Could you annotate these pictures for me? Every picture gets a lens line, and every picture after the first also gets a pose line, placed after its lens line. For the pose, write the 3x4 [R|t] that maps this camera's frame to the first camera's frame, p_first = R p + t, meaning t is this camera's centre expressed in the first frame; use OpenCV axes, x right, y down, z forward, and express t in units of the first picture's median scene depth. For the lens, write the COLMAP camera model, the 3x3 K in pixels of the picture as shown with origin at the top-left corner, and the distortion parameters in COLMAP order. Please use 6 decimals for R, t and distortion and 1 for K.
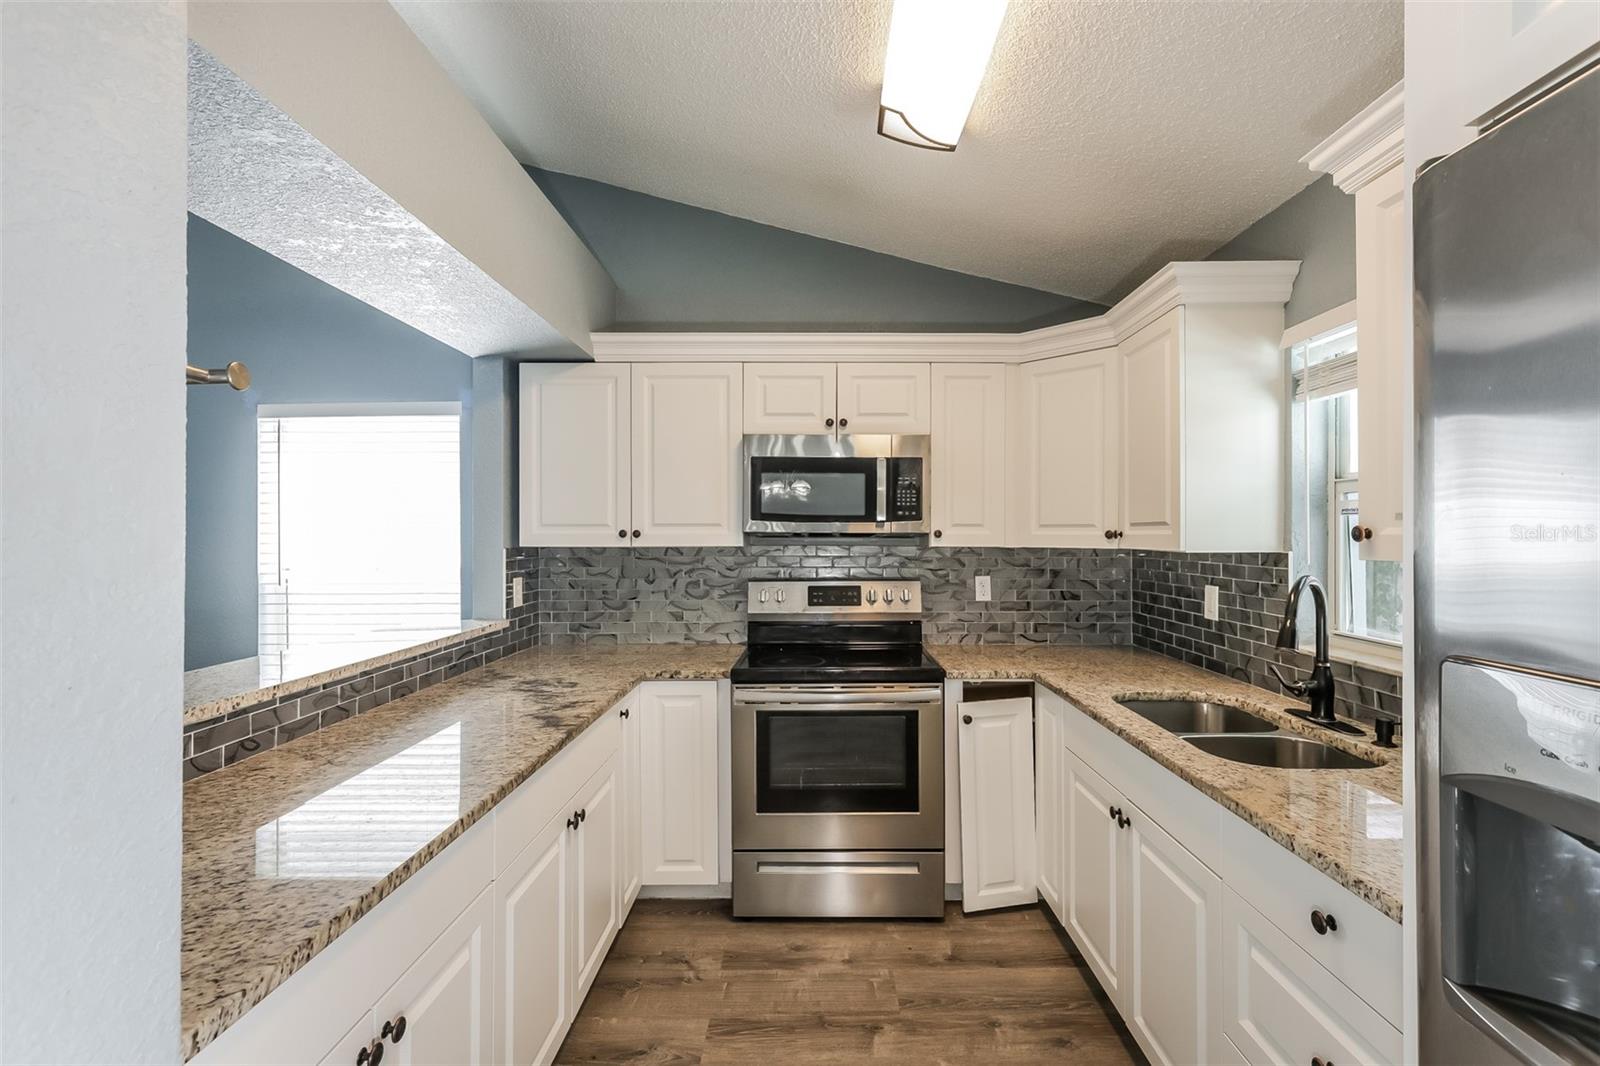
lens RADIAL K [[753.9, 0, 816.3], [0, 753.9, 530.4], [0, 0, 1]] dist [-0.002078, 0.003758]
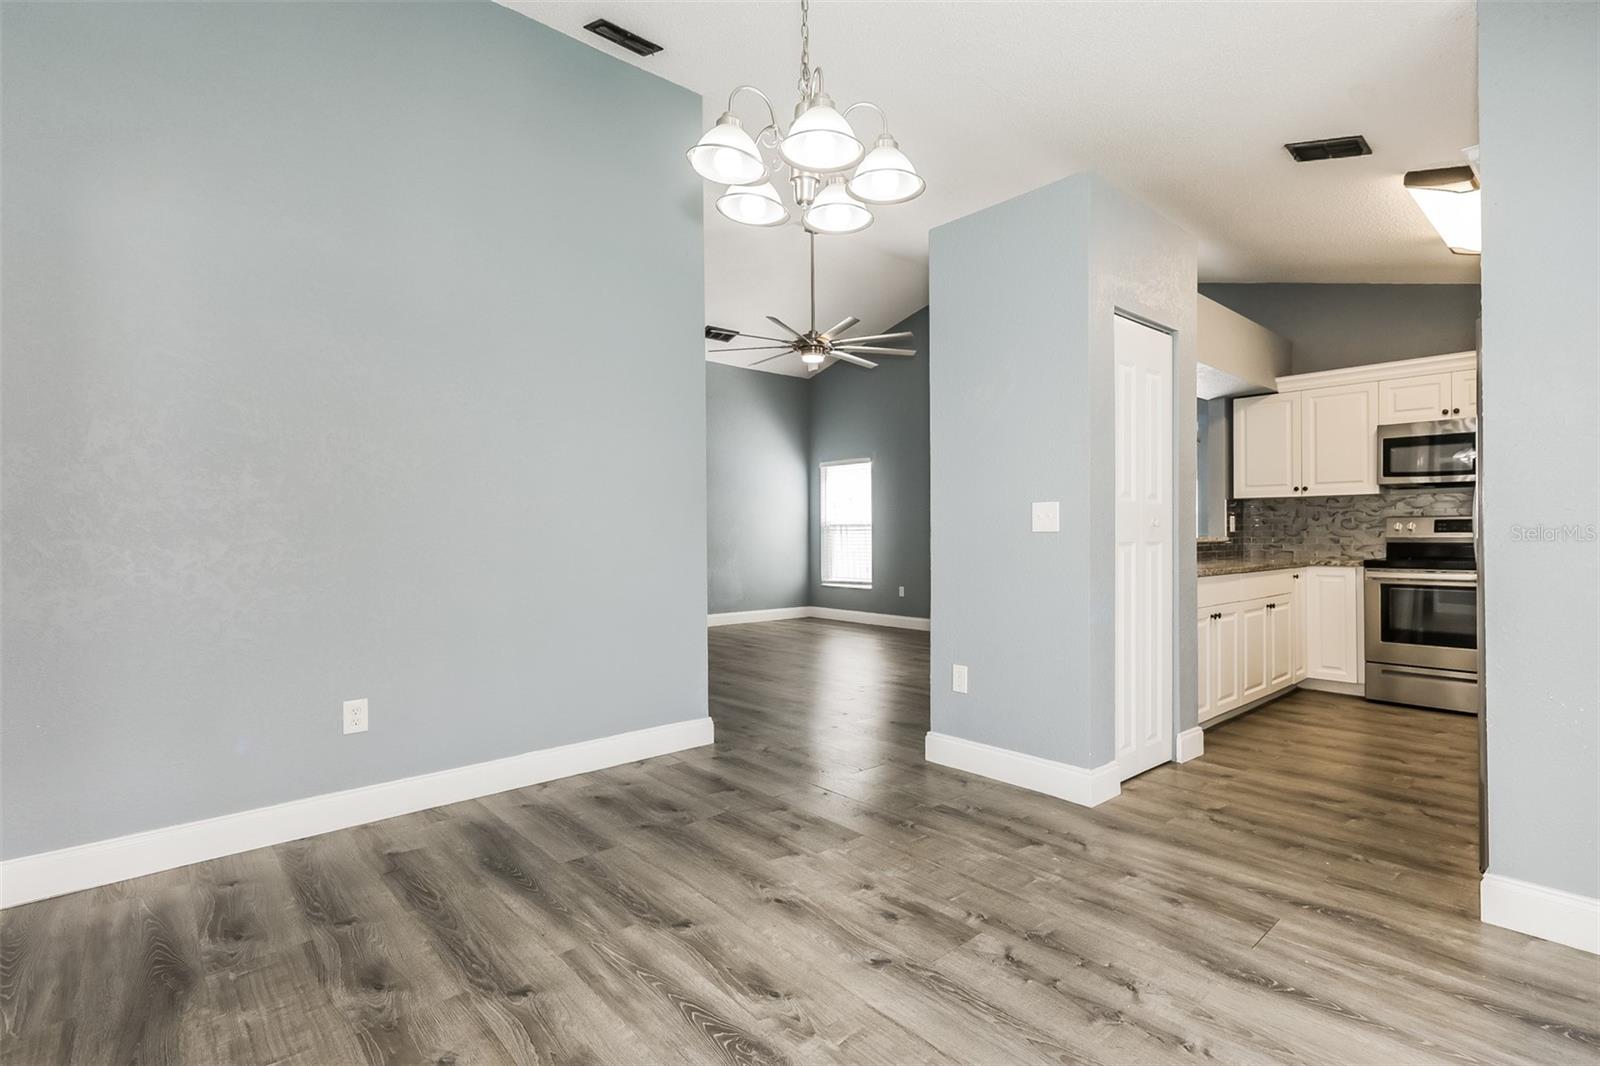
lens RADIAL K [[753.9, 0, 838.6], [0, 753.9, 532.7], [0, 0, 1]] dist [-0.002078, 0.003758]
pose [[0.680638, -0.002500, -0.732616, 0.333946], [0.003801, 0.999993, 0.000120, 0.112042], [0.732610, -0.002866, 0.680643, -1.073564]]
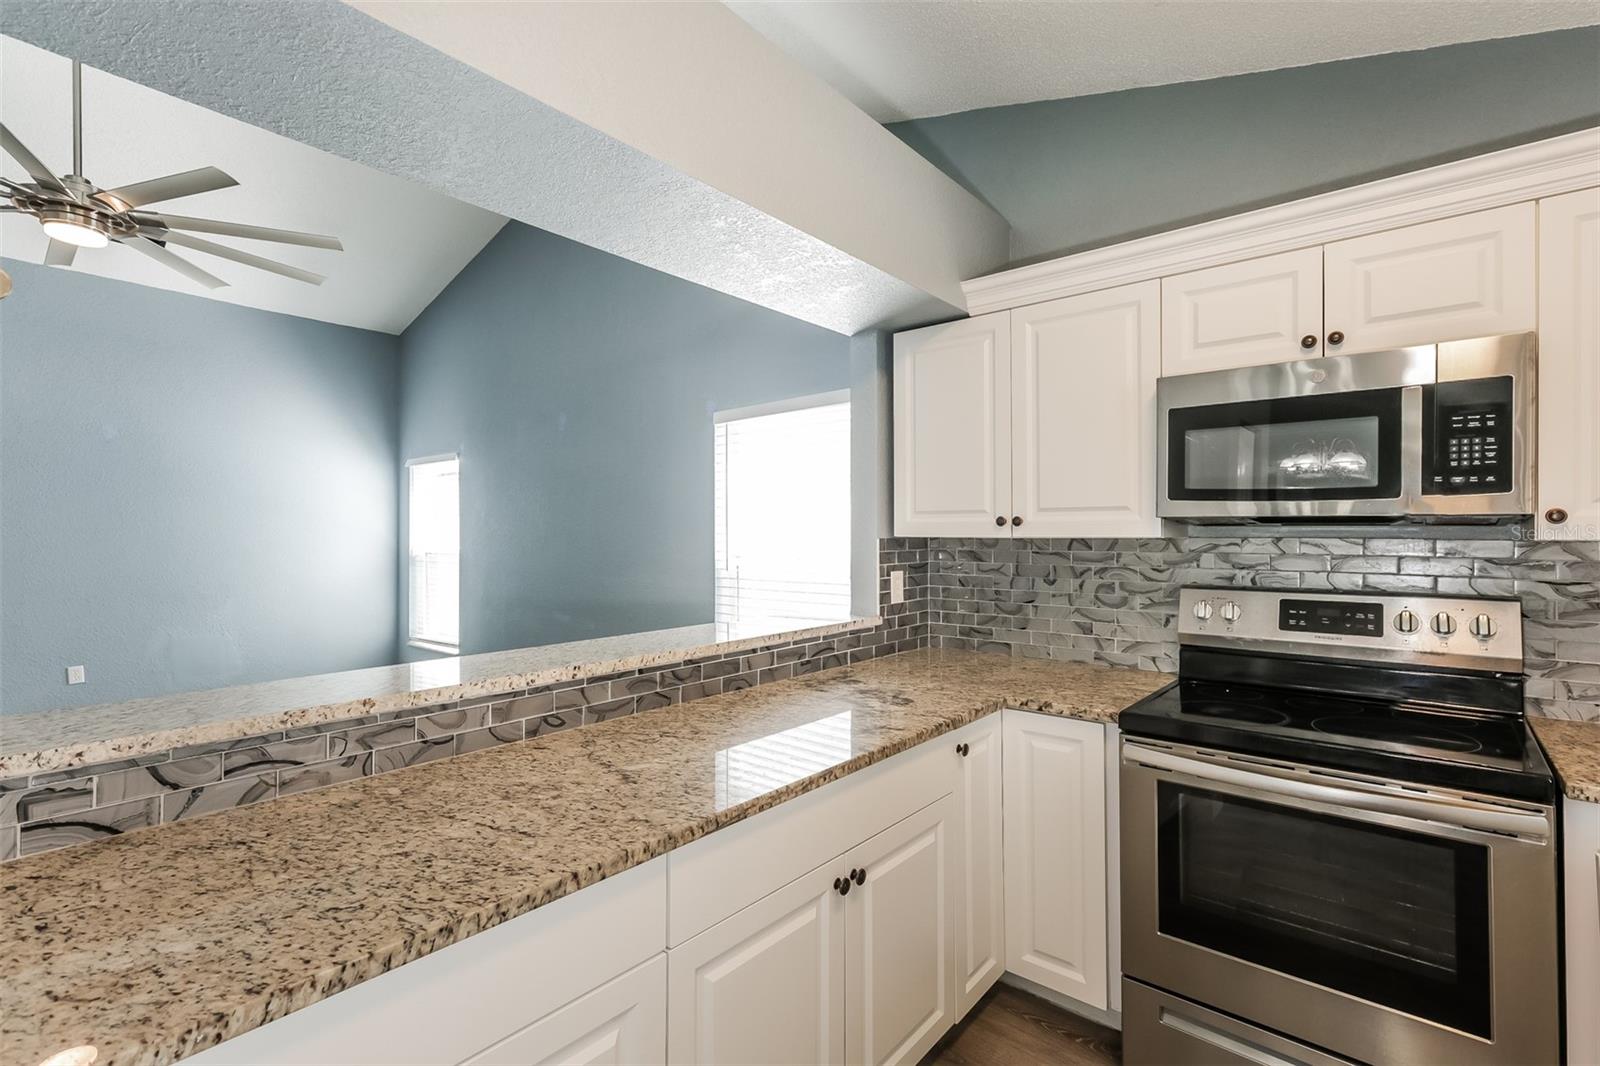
lens RADIAL K [[728.8, 0, 805.1], [0, 728.8, 529.9], [0, 0, 1]] dist [0.001958, 0.001757]
pose [[0.762969, -0.002148, -0.646432, 0.098996], [0.002273, 0.999997, -0.000639, 0.014997], [0.646432, -0.000982, 0.762971, 0.288772]]
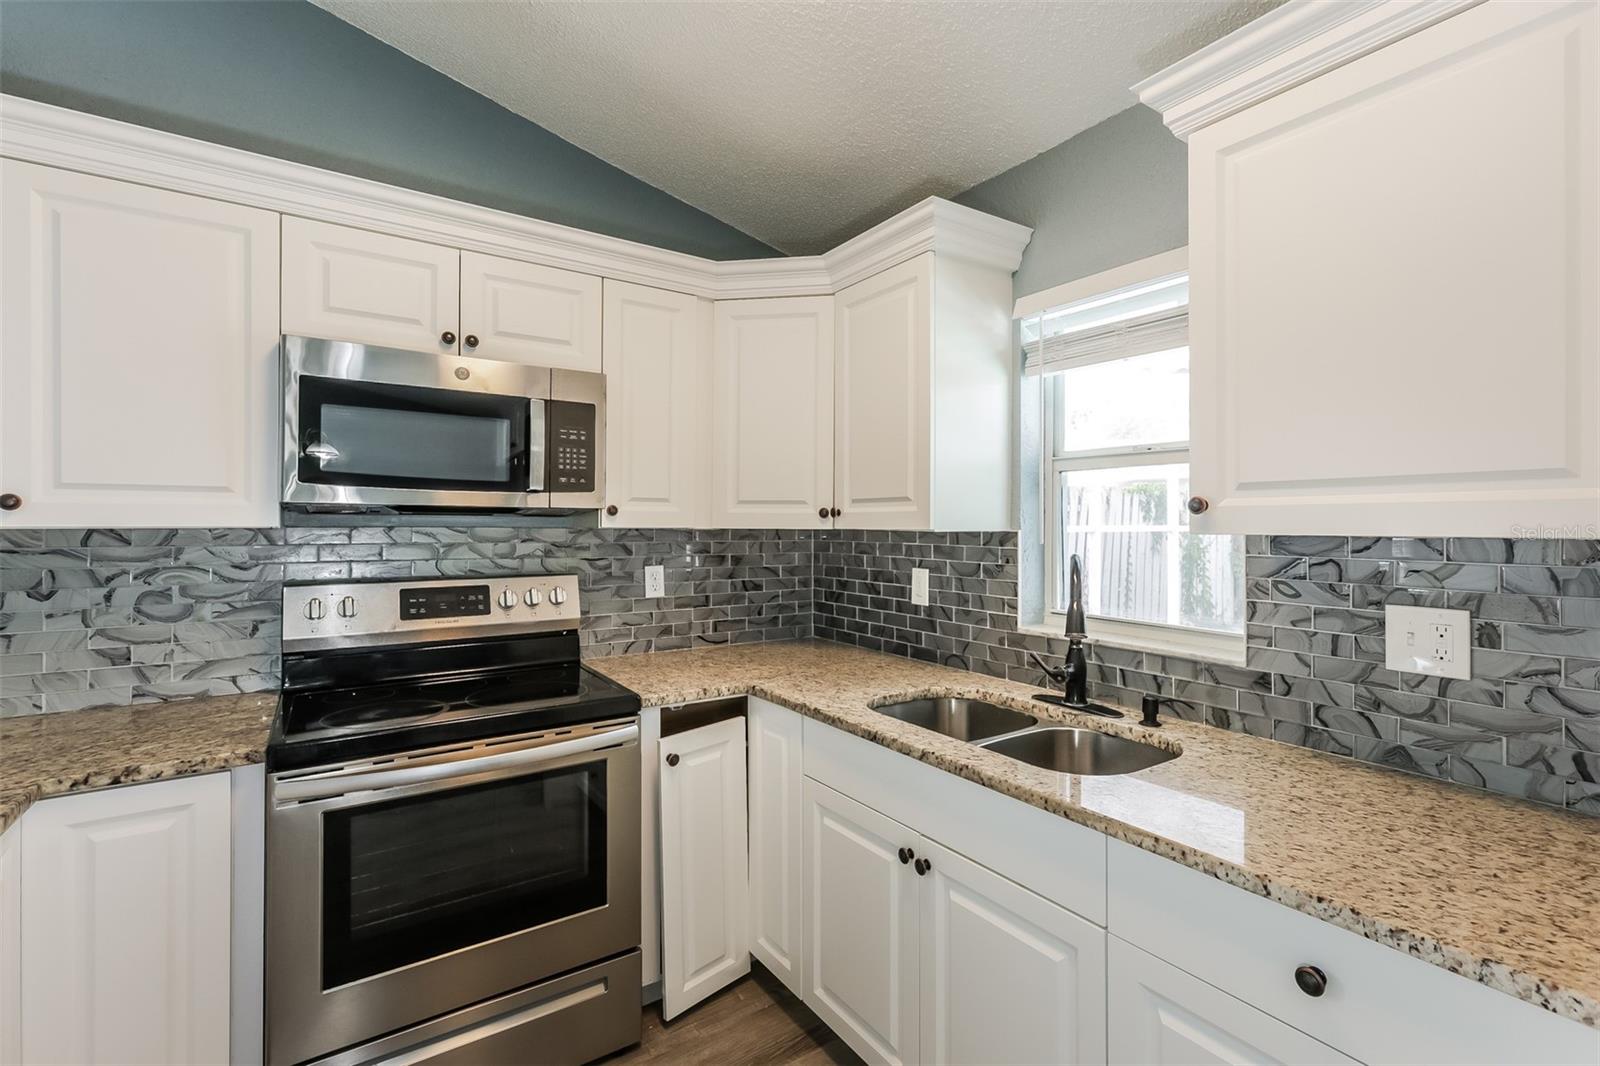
lens RADIAL K [[753.9, 0, 858.8], [0, 753.9, 521.8], [0, 0, 1]] dist [-0.002078, 0.003758]
pose [[0.806474, 0.004437, 0.591254, -0.088360], [-0.006222, 0.999980, 0.000984, 0.014835], [-0.591237, -0.004472, 0.806485, 0.287347]]
